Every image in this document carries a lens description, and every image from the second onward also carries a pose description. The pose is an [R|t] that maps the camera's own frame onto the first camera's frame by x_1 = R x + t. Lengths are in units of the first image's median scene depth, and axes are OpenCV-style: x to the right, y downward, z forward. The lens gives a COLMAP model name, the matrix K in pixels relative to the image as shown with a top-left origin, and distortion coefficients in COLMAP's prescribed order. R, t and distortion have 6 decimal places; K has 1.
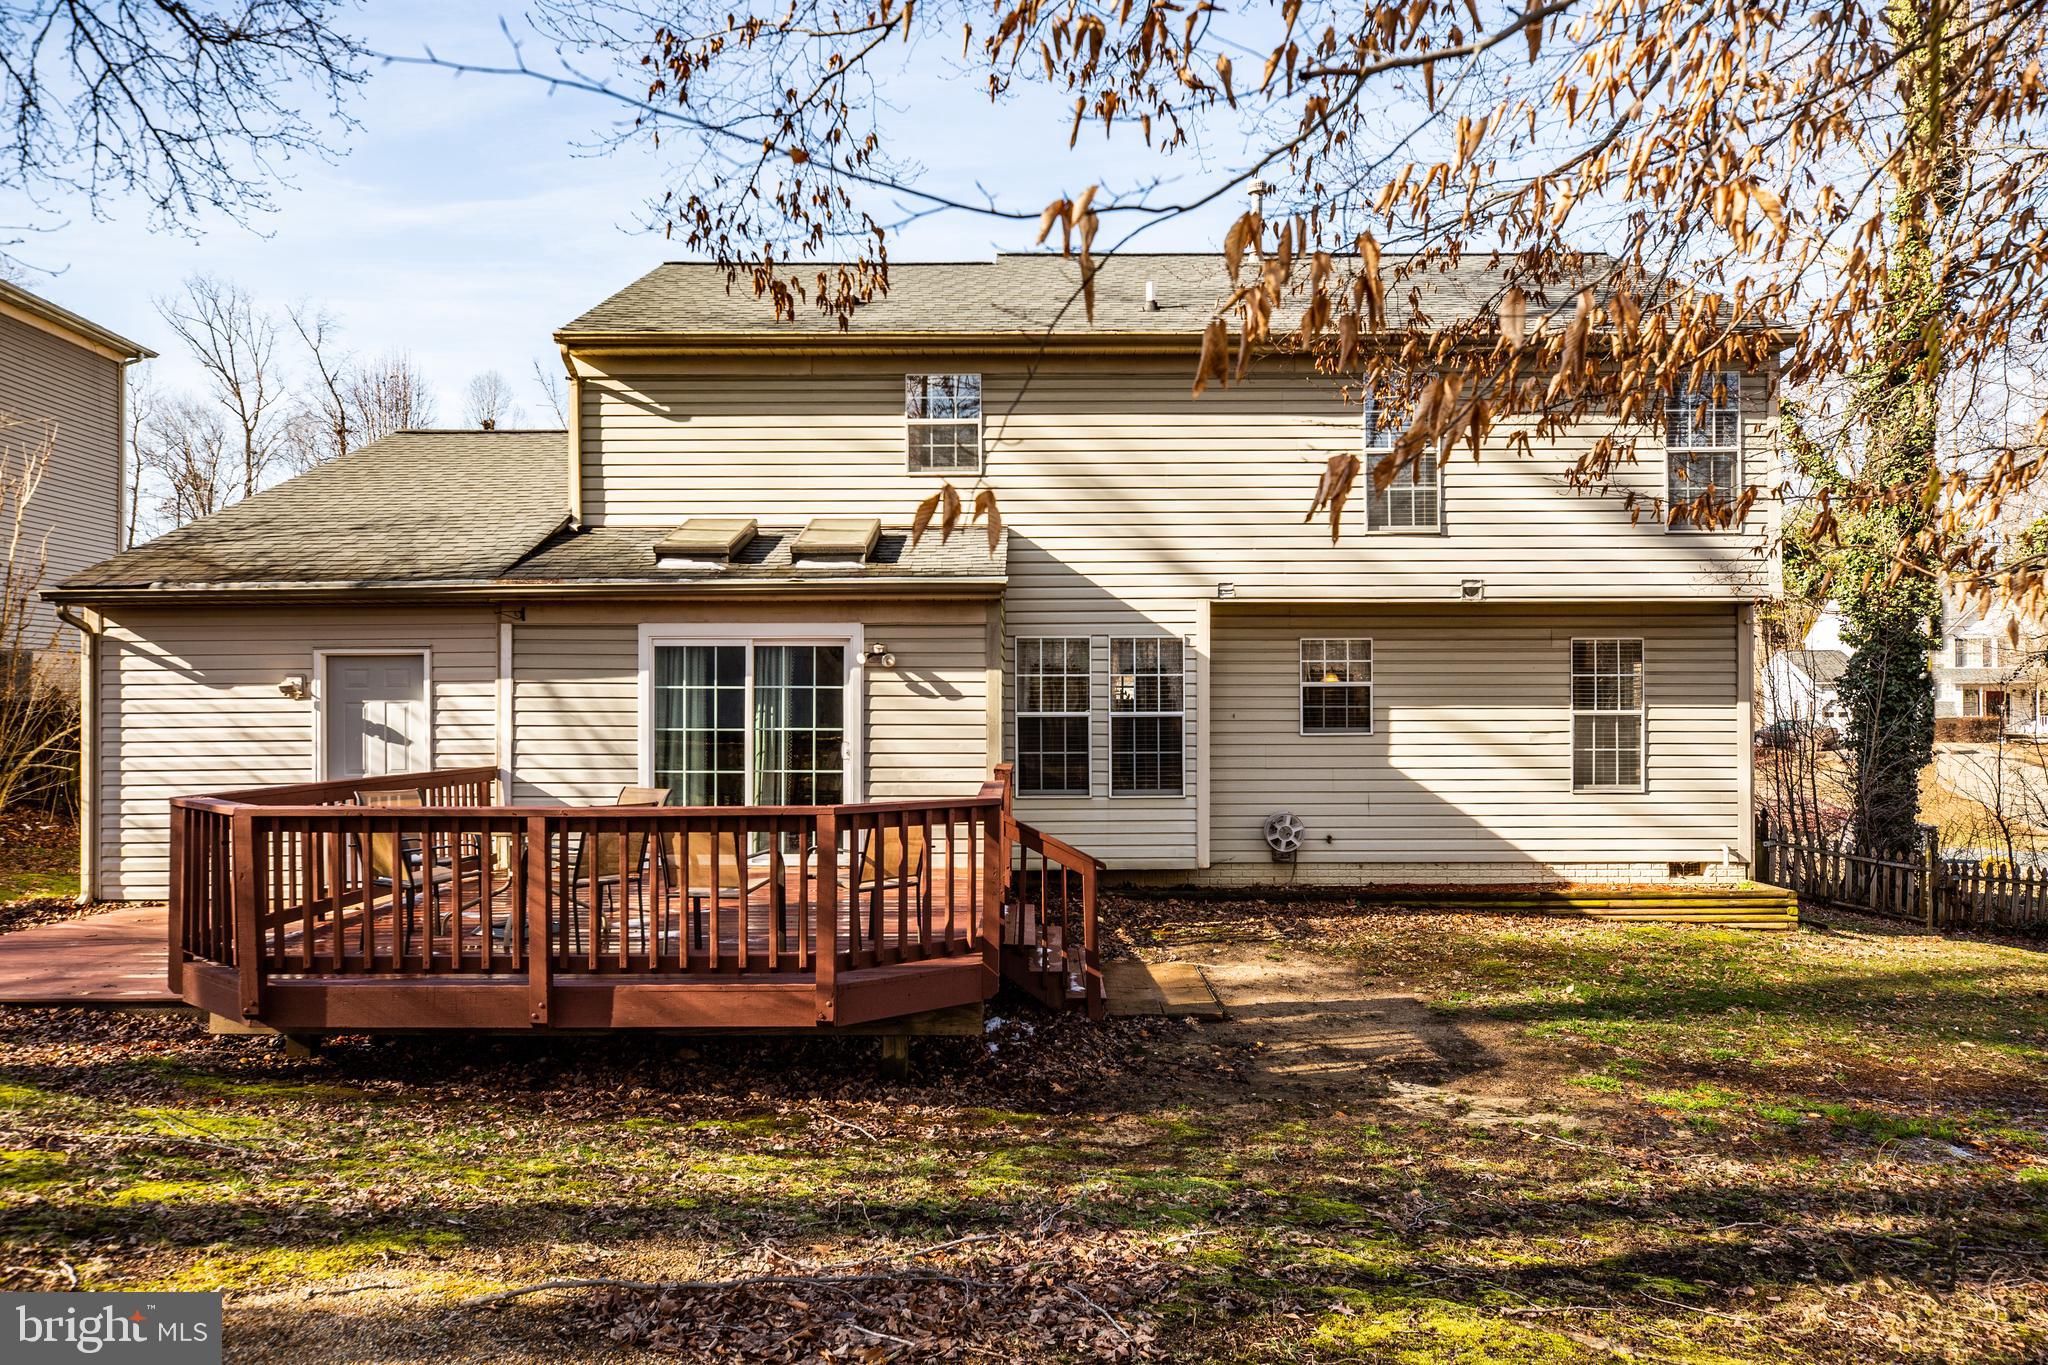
lens RADIAL K [[1386.2, 0, 1026.8], [0, 1386.2, 692.4], [0, 0, 1]] dist [-0.006911, 0.002064]
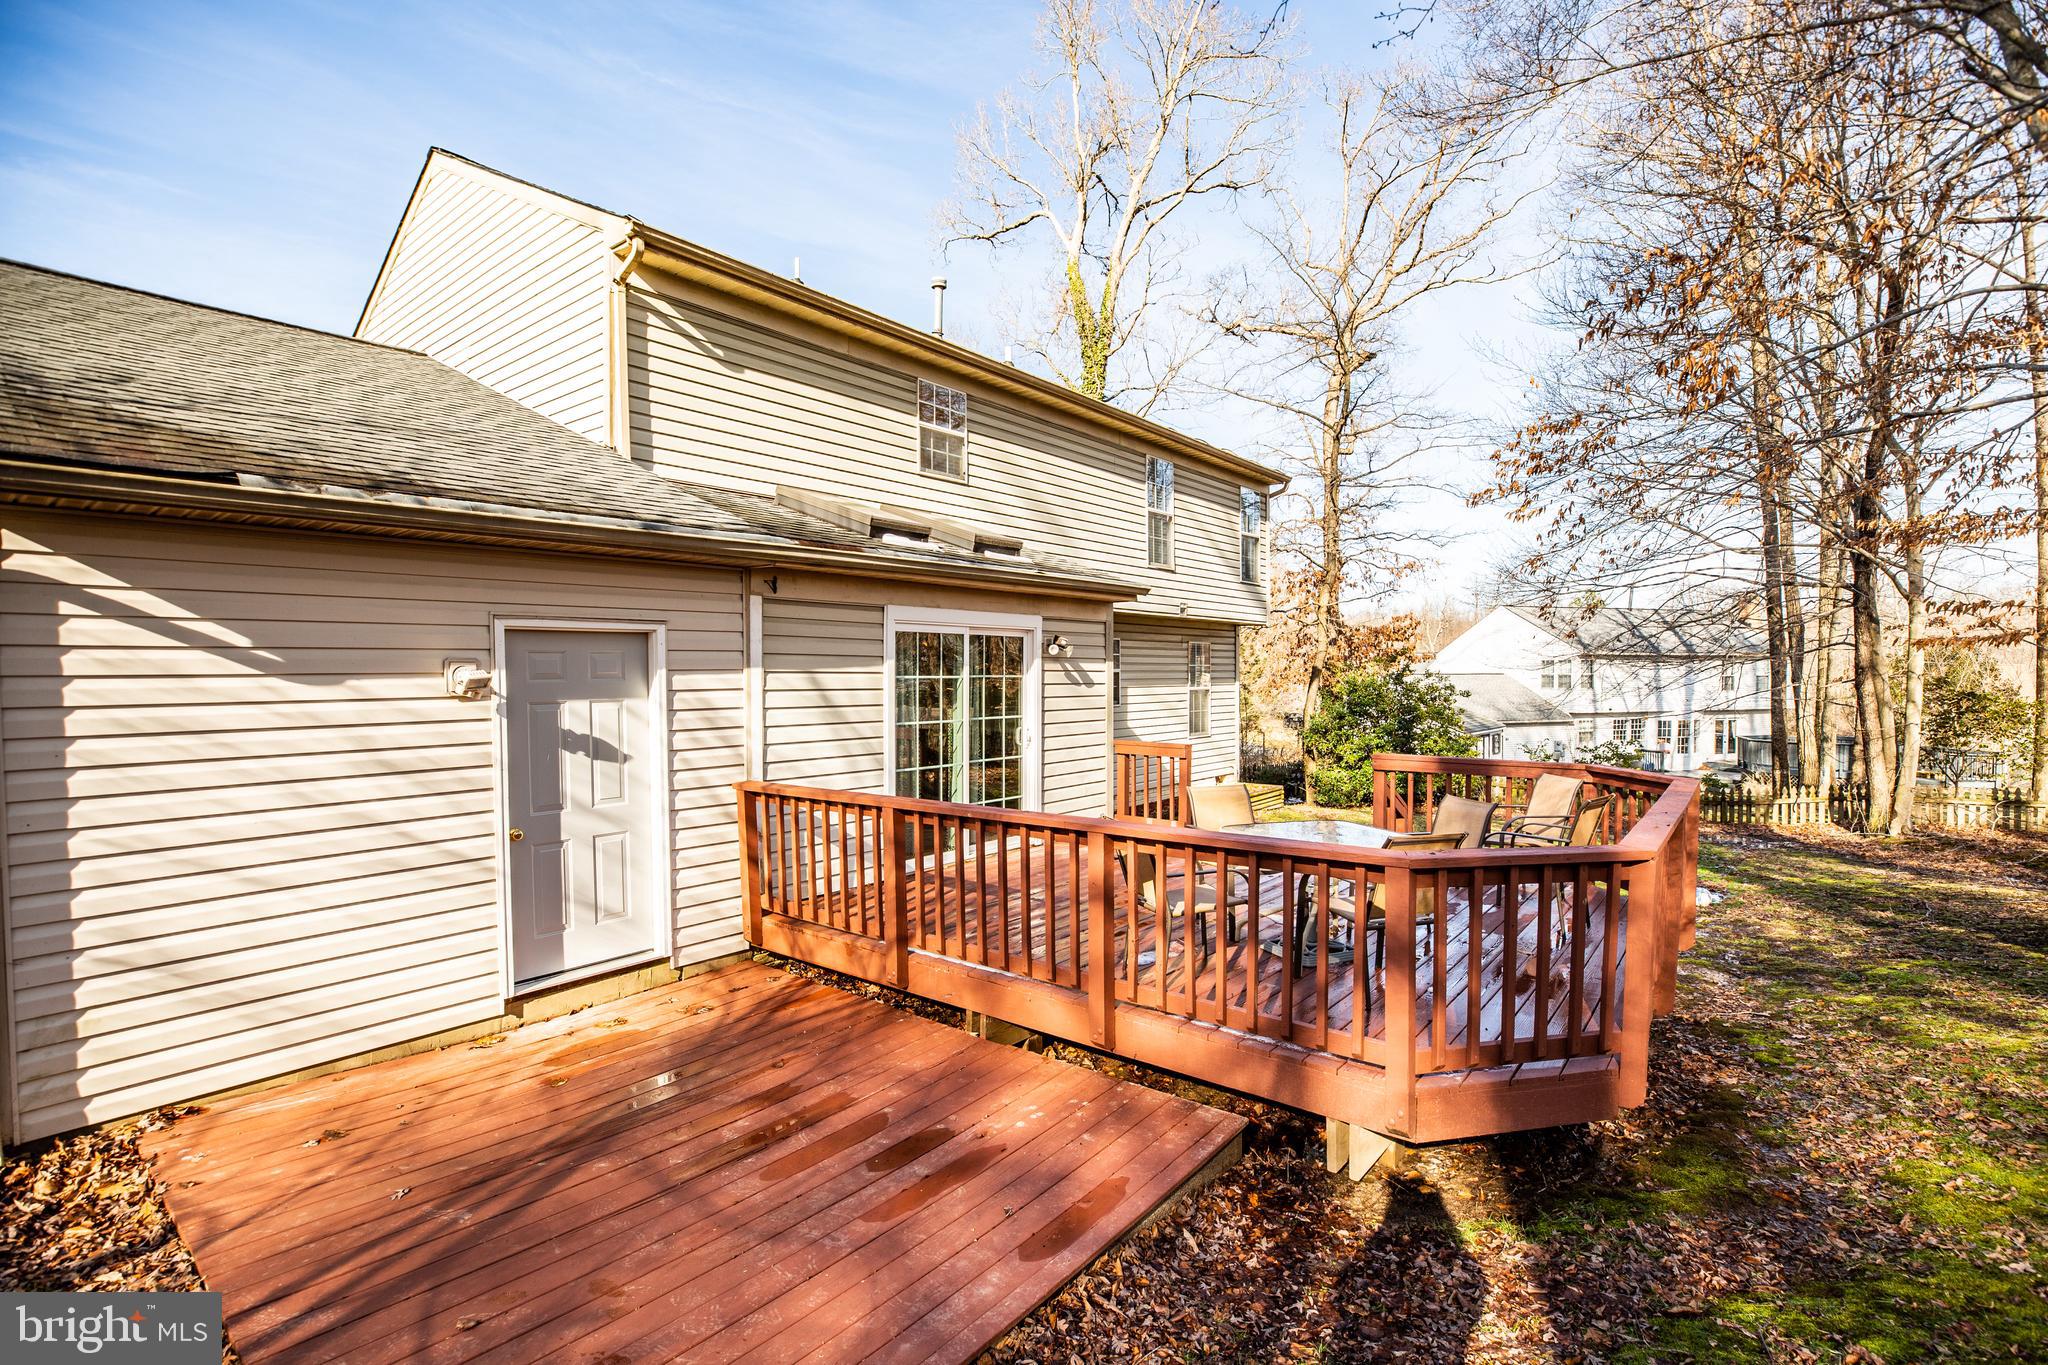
lens RADIAL K [[946.7, 0, 1024.8], [0, 946.7, 700.4], [0, 0, 1]] dist [-0.011011, -0.001040]
pose [[0.630663, -0.023455, 0.775702, -0.808751], [-0.005750, 0.999374, 0.034893, -0.012438], [-0.776036, -0.026466, 0.630134, 0.637985]]
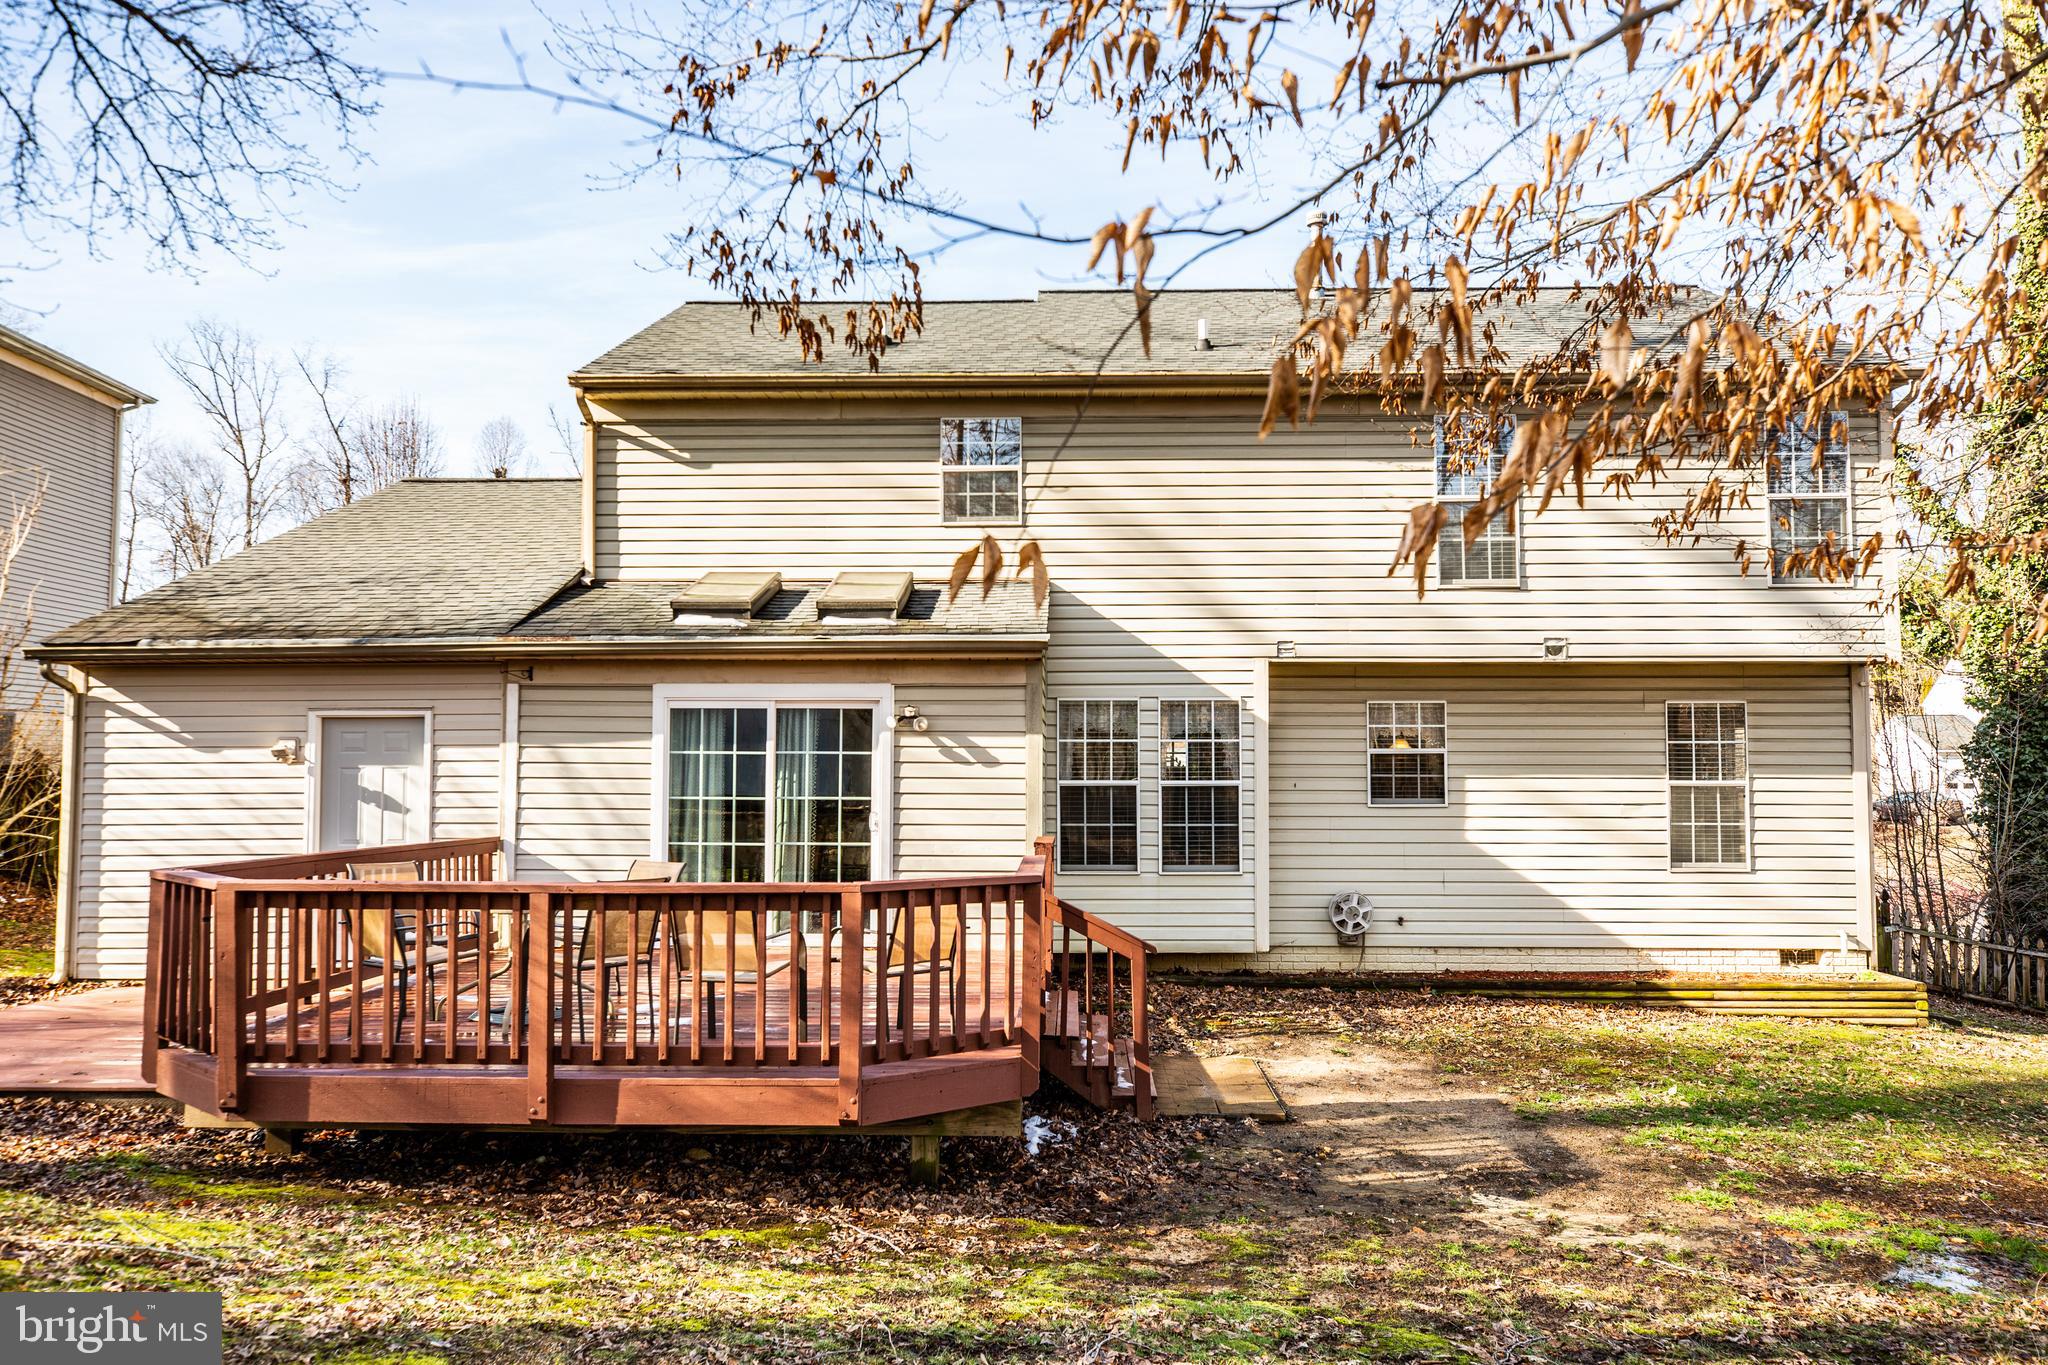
lens RADIAL K [[1486.8, 0, 1022.1], [0, 1486.8, 684.6], [0, 0, 1]] dist [-0.001584, 0.004341]
pose [[0.999510, 0.001689, -0.031267, -0.001139], [-0.003213, 0.998805, -0.048769, -0.001442], [0.031147, 0.048846, 0.998321, 0.010612]]
